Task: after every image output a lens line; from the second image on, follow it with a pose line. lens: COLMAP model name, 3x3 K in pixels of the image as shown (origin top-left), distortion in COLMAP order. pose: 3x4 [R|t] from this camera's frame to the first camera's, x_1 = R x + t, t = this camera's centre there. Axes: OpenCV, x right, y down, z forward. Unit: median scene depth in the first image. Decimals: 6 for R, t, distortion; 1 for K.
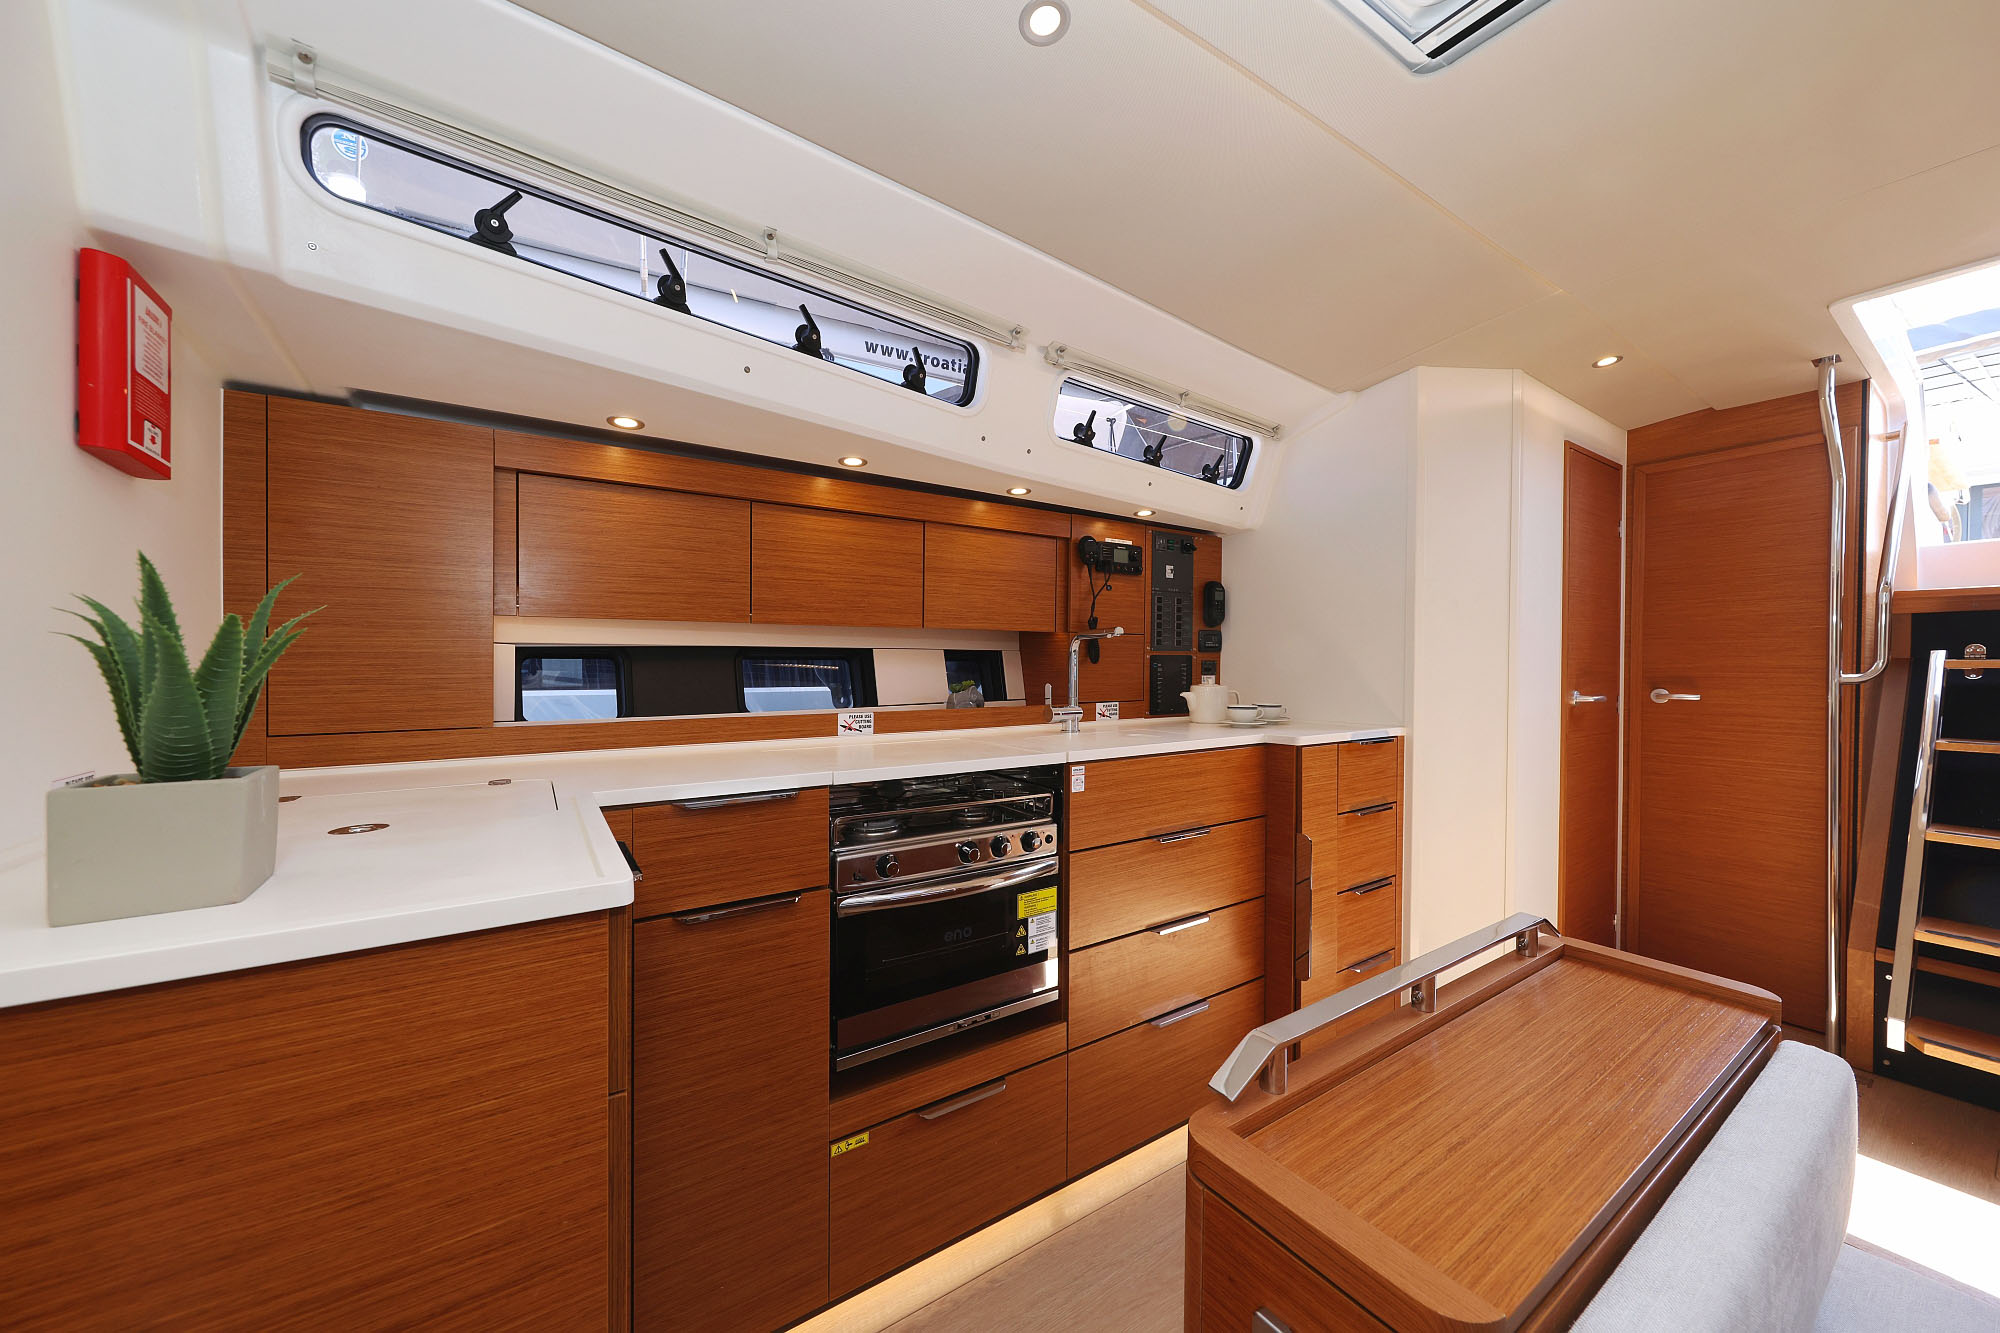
lens RADIAL K [[718.6, 0, 1000.0], [0, 718.6, 666.5], [0, 0, 1]] dist [0.001054, 0.000010]
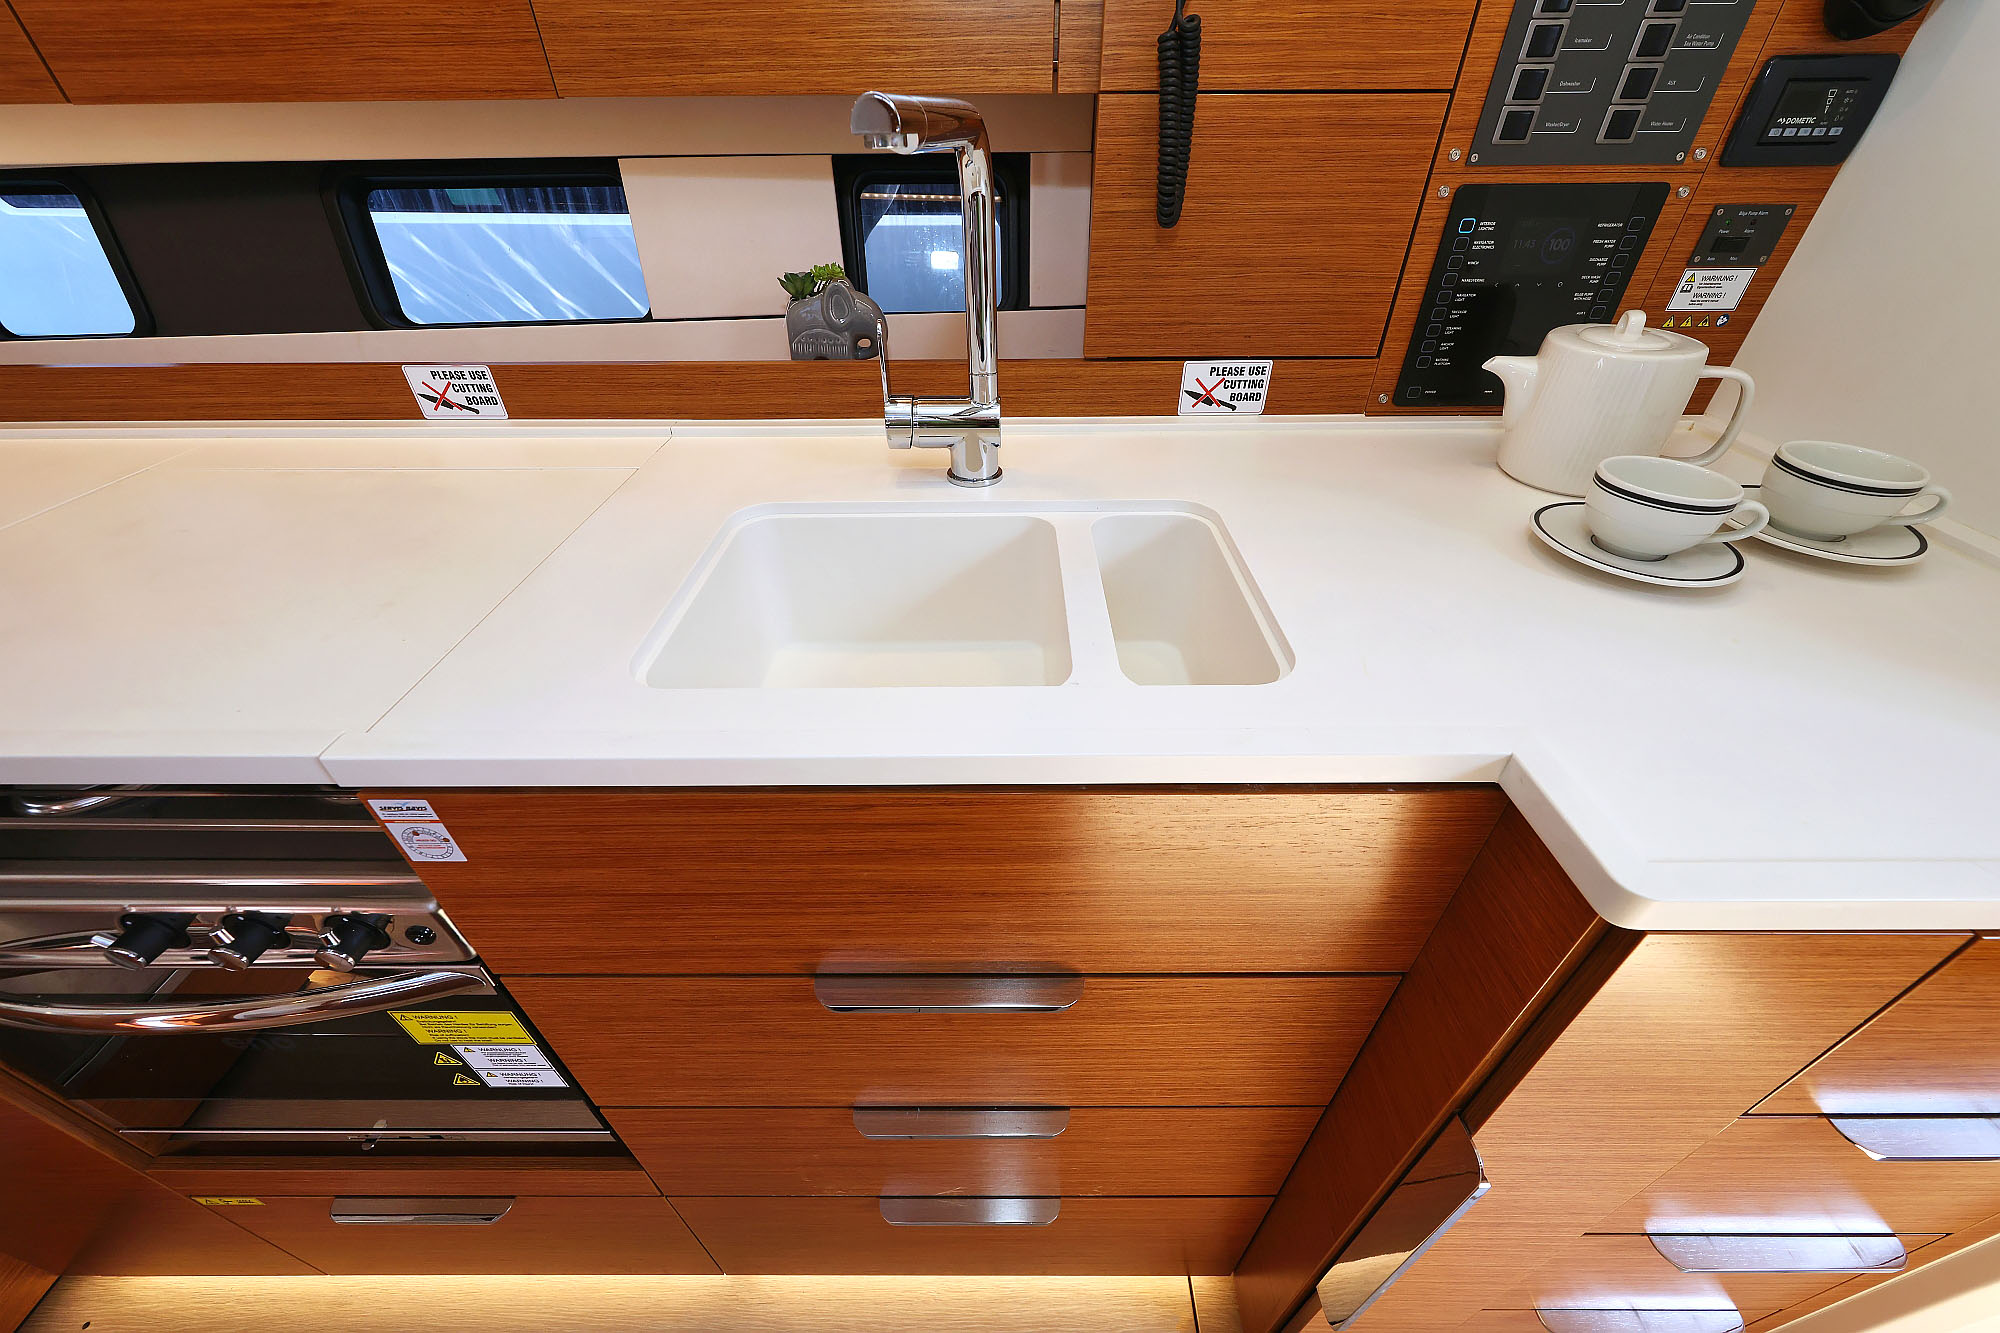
lens RADIAL K [[718.6, 0, 1000.0], [0, 718.6, 666.5], [0, 0, 1]] dist [0.001054, 0.000010]
pose [[0.840426, 0.313291, -0.442191, 0.284443], [0.005575, 0.810920, 0.585131, -0.033622], [0.541898, -0.494224, 0.679771, 0.734345]]
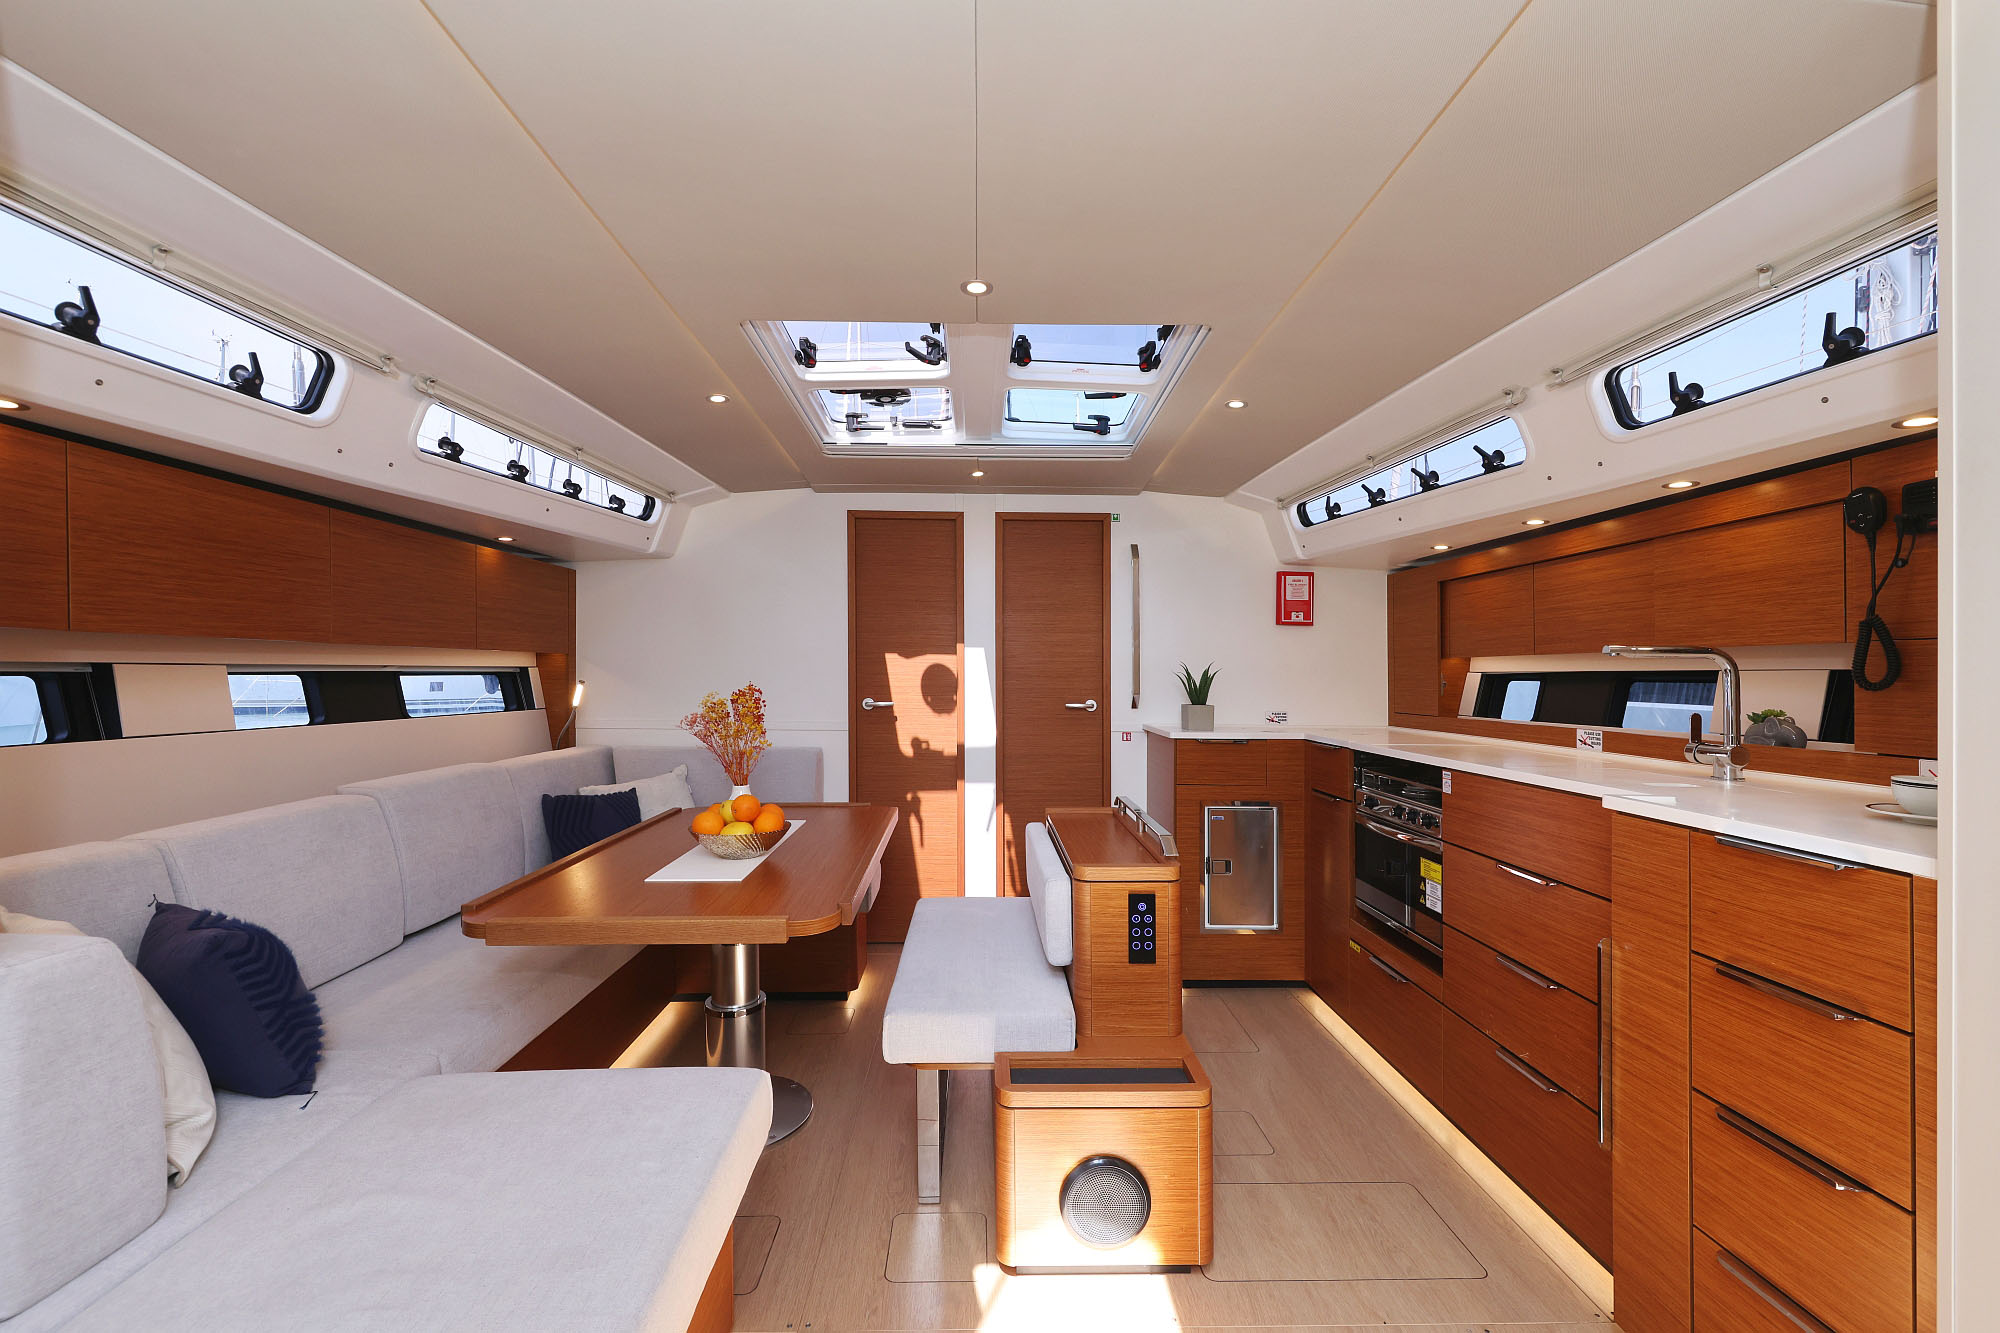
lens RADIAL K [[796.0, 0, 935.4], [0, 796.0, 667.5], [0, 0, 1]] dist [0.000455, 0.000027]
pose [[-0.589609, -0.012311, -0.807595, 1.283081], [-0.009870, 0.999919, -0.008036, -0.011660], [0.807629, 0.003233, -0.589682, 0.830351]]
